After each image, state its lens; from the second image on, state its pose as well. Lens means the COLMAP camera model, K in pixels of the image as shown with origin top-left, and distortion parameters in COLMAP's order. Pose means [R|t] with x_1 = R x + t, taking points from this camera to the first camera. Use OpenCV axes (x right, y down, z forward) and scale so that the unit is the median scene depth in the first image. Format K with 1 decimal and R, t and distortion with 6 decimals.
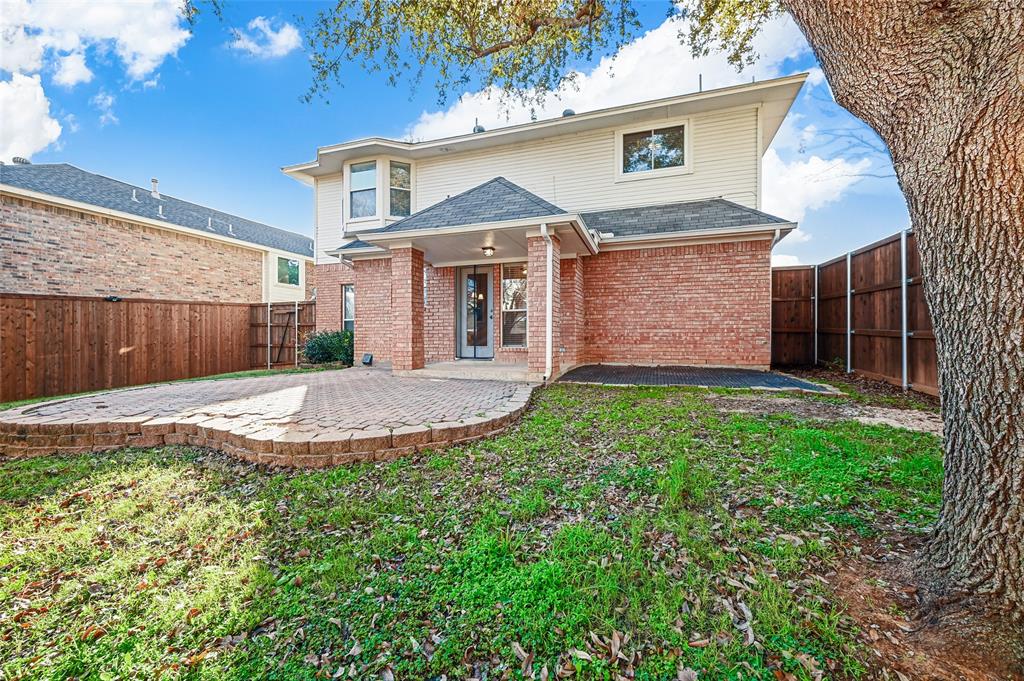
lens RADIAL K [[403.3, 0, 514.8], [0, 403.3, 340.7], [0, 0, 1]] dist [-0.000408, 0.000086]
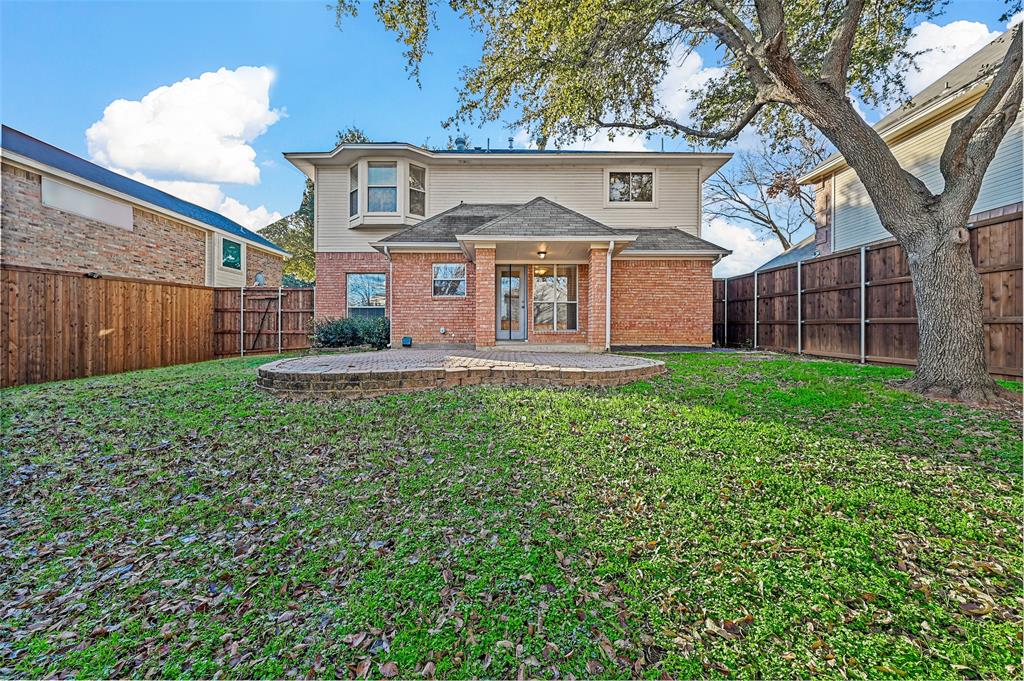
lens RADIAL K [[403.3, 0, 514.8], [0, 403.3, 340.7], [0, 0, 1]] dist [-0.000408, 0.000086]
pose [[0.949471, 0.002825, 0.313844, -0.404348], [-0.004418, 0.999981, 0.004363, 0.034433], [-0.313825, -0.005529, 0.949465, -0.146808]]
